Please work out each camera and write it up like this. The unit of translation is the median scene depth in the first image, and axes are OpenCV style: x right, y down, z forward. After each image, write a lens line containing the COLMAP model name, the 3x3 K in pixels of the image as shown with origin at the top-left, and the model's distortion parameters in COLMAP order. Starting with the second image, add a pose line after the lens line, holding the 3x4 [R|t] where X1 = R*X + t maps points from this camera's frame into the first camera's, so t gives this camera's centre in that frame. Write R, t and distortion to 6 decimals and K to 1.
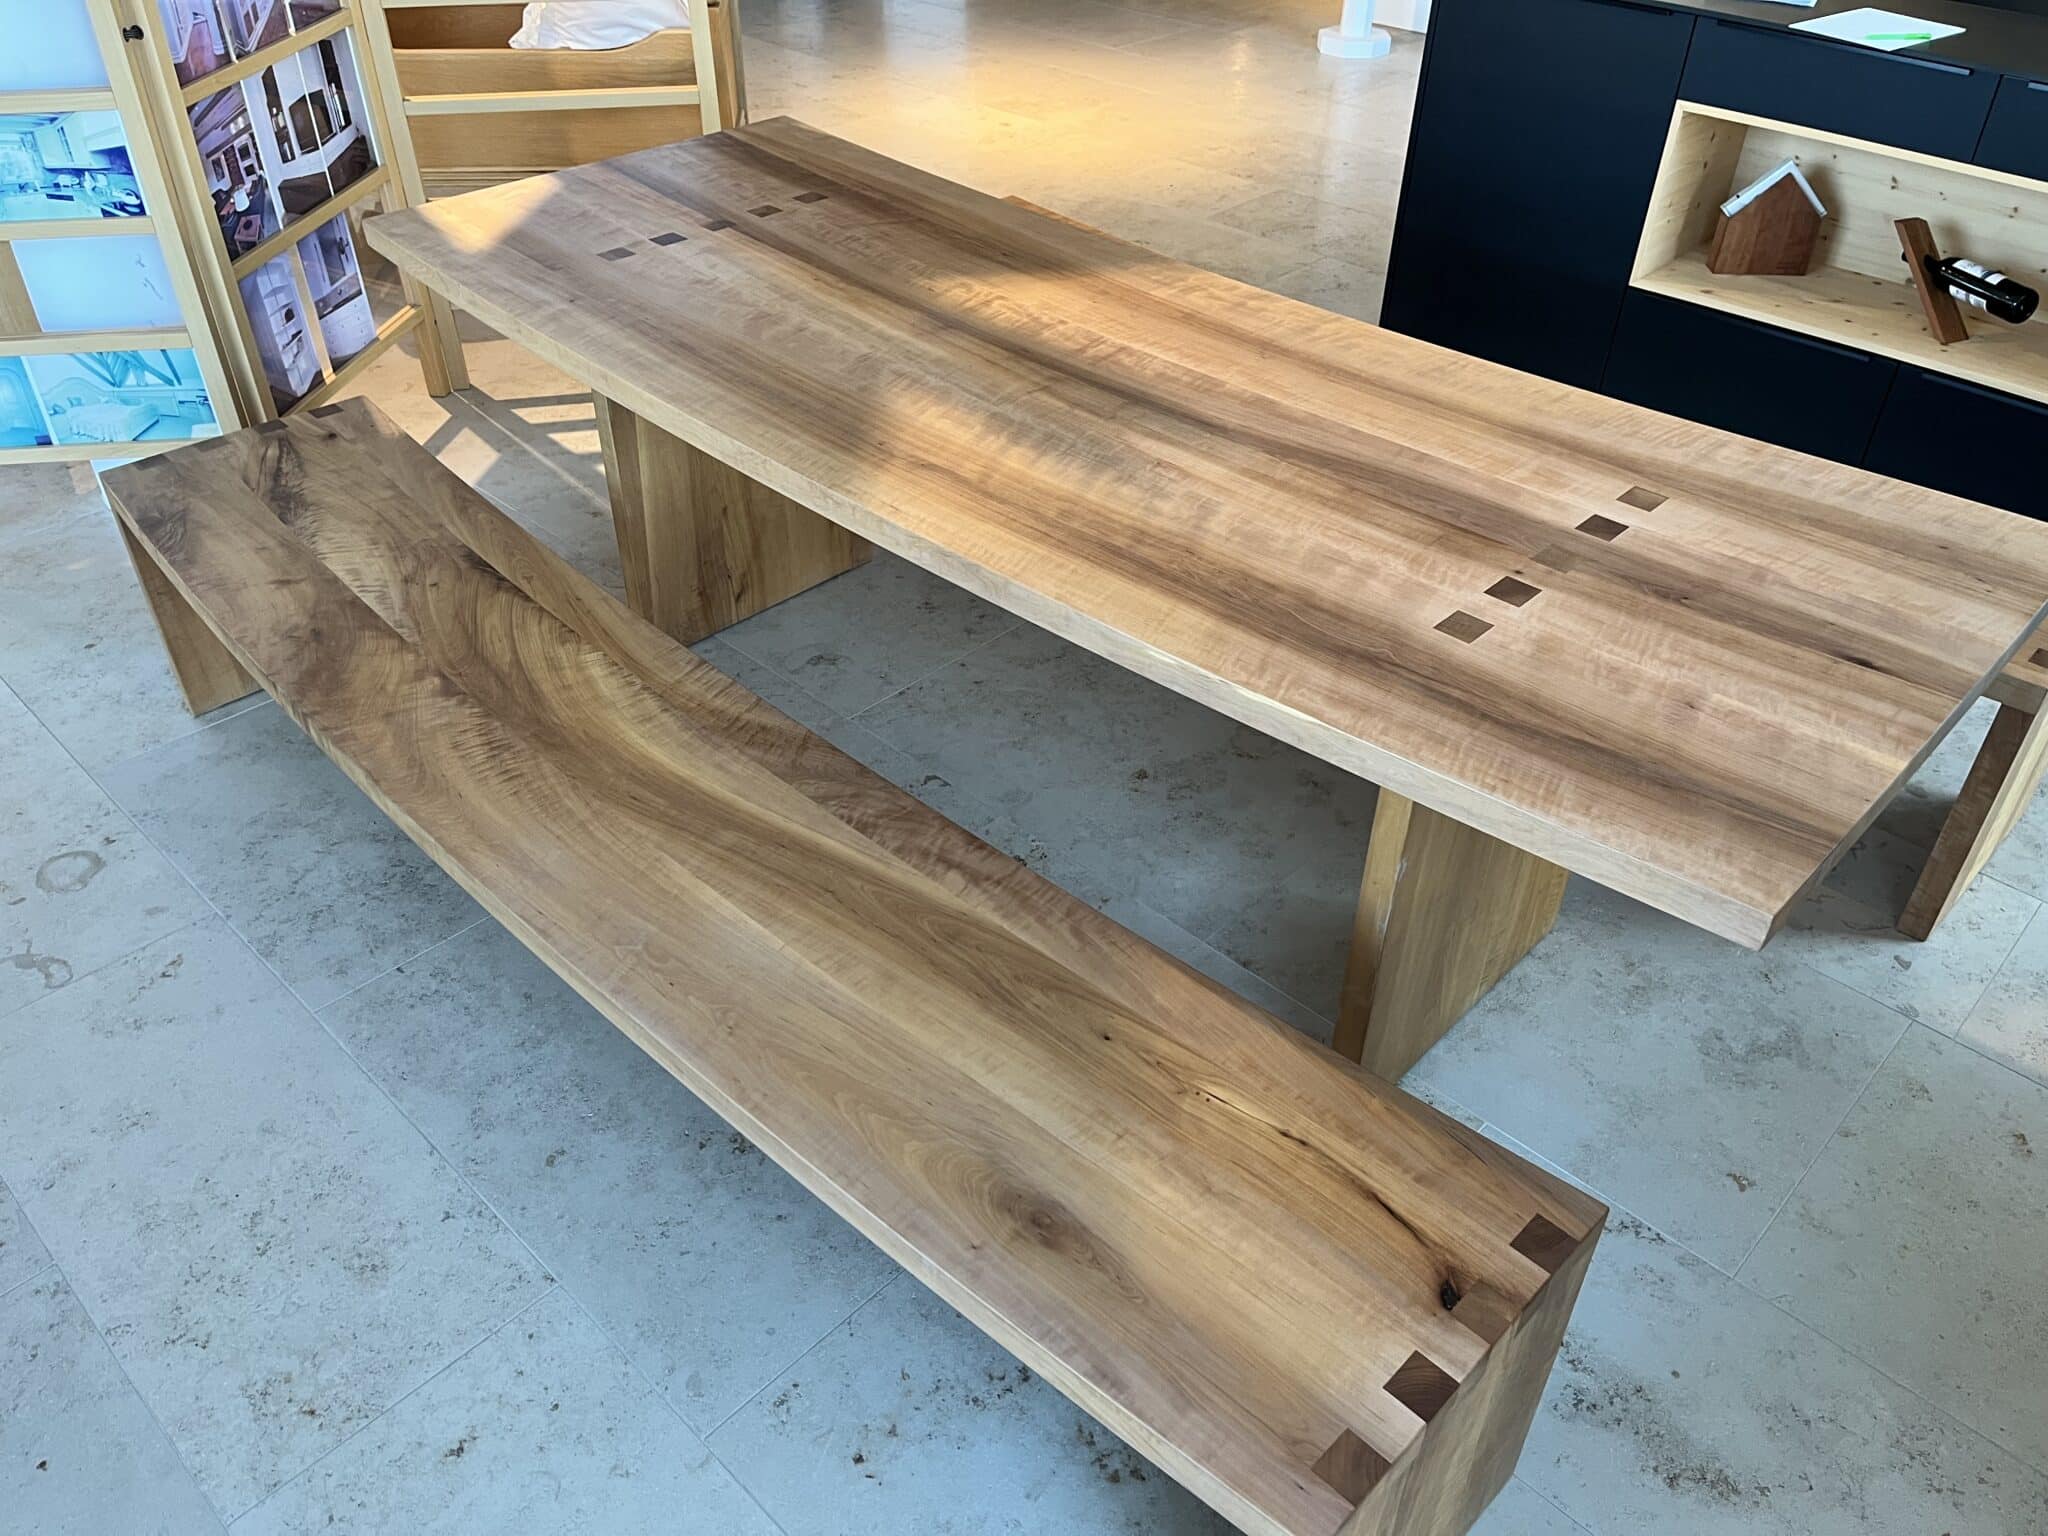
lens RADIAL K [[1558.3, 0, 1024.0], [0, 1558.3, 768.0], [0, 0, 1]] dist [0.003108, -0.002816]
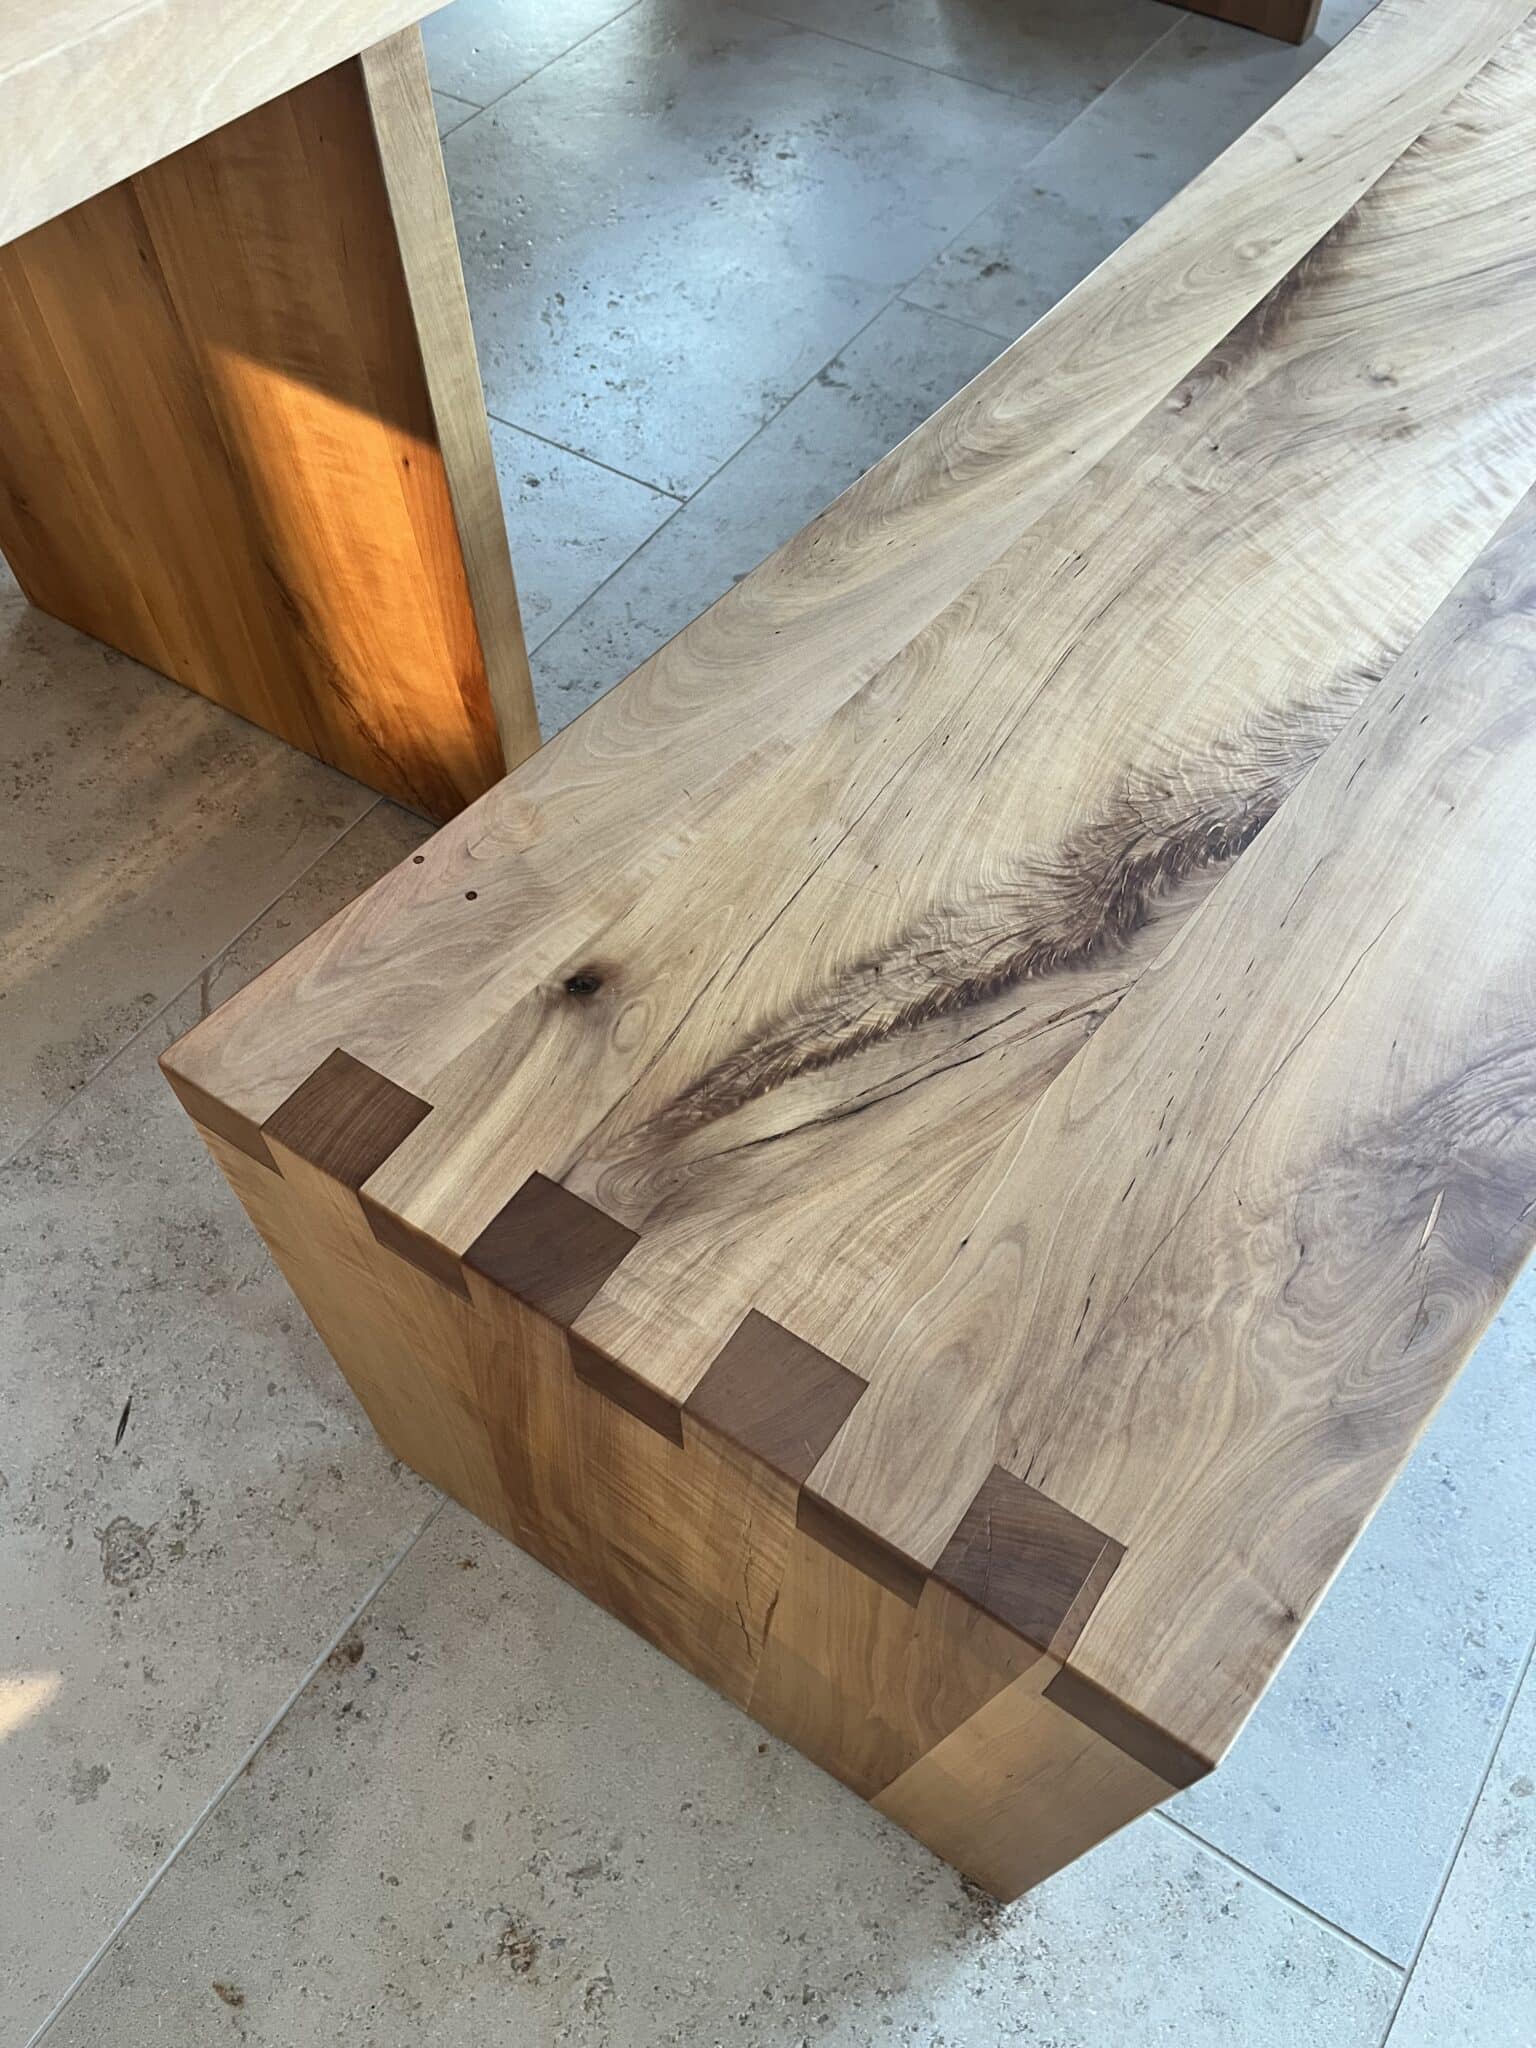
lens RADIAL K [[1558.3, 0, 768.0], [0, 1558.3, 1024.0], [0, 0, 1]] dist [0.003108, -0.002816]
pose [[-0.182452, -0.837395, 0.515248, -0.622654], [0.605109, 0.317409, 0.730133, -0.398088], [-0.774955, 0.444995, 0.448803, 0.941820]]
